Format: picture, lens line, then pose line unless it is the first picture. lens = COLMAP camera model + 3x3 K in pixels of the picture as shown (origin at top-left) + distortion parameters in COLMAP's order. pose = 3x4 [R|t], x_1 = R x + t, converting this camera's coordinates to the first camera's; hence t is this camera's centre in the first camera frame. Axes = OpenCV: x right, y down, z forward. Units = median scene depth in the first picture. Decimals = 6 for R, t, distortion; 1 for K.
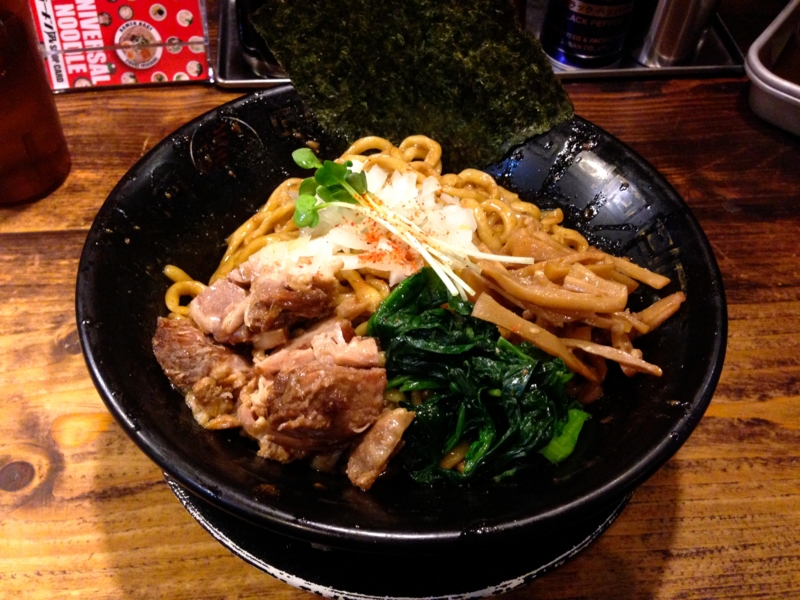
lens RADIAL K [[779.3, 0, 400.0], [0, 779.3, 300.0], [0, 0, 1]] dist [0.002370, -0.003170]
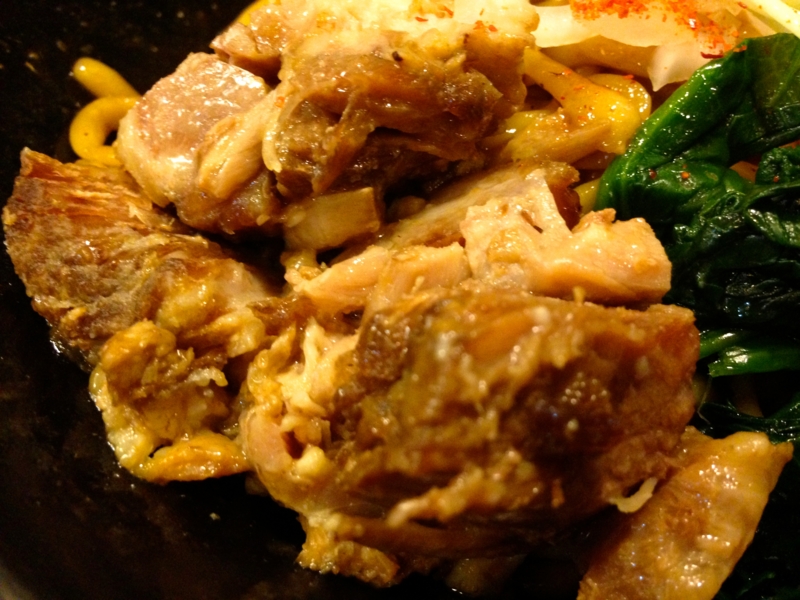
lens RADIAL K [[779.3, 0, 400.0], [0, 779.3, 300.0], [0, 0, 1]] dist [0.002370, -0.003170]
pose [[0.999680, 0.024032, -0.007937, -0.136113], [-0.023439, 0.997424, 0.067787, 0.063824], [0.009546, -0.067579, 0.997668, 0.658749]]
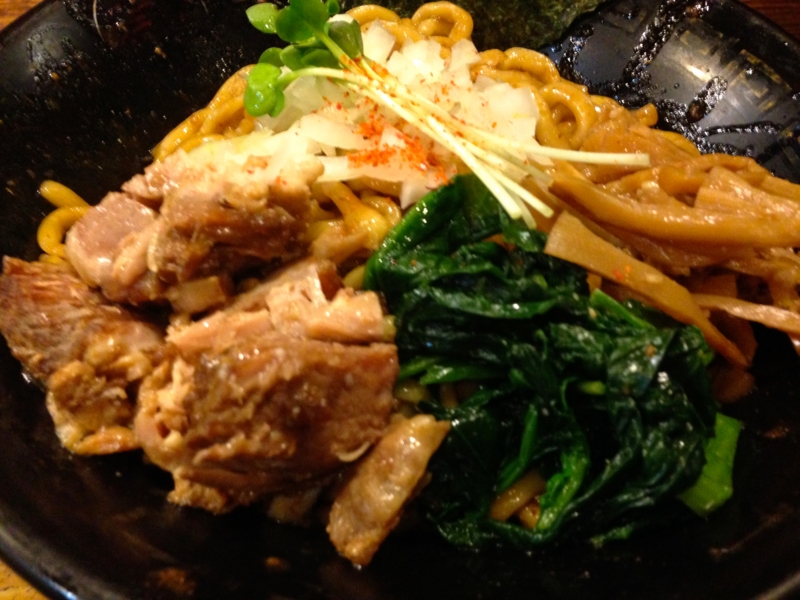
lens RADIAL K [[768.3, 0, 400.0], [0, 768.3, 300.0], [0, 0, 1]] dist [0.084975, -0.188327]
pose [[0.999996, -0.001861, 0.002055, -0.016527], [0.001790, 0.999423, 0.033924, 0.035566], [-0.002117, -0.033921, 0.999422, 0.431918]]
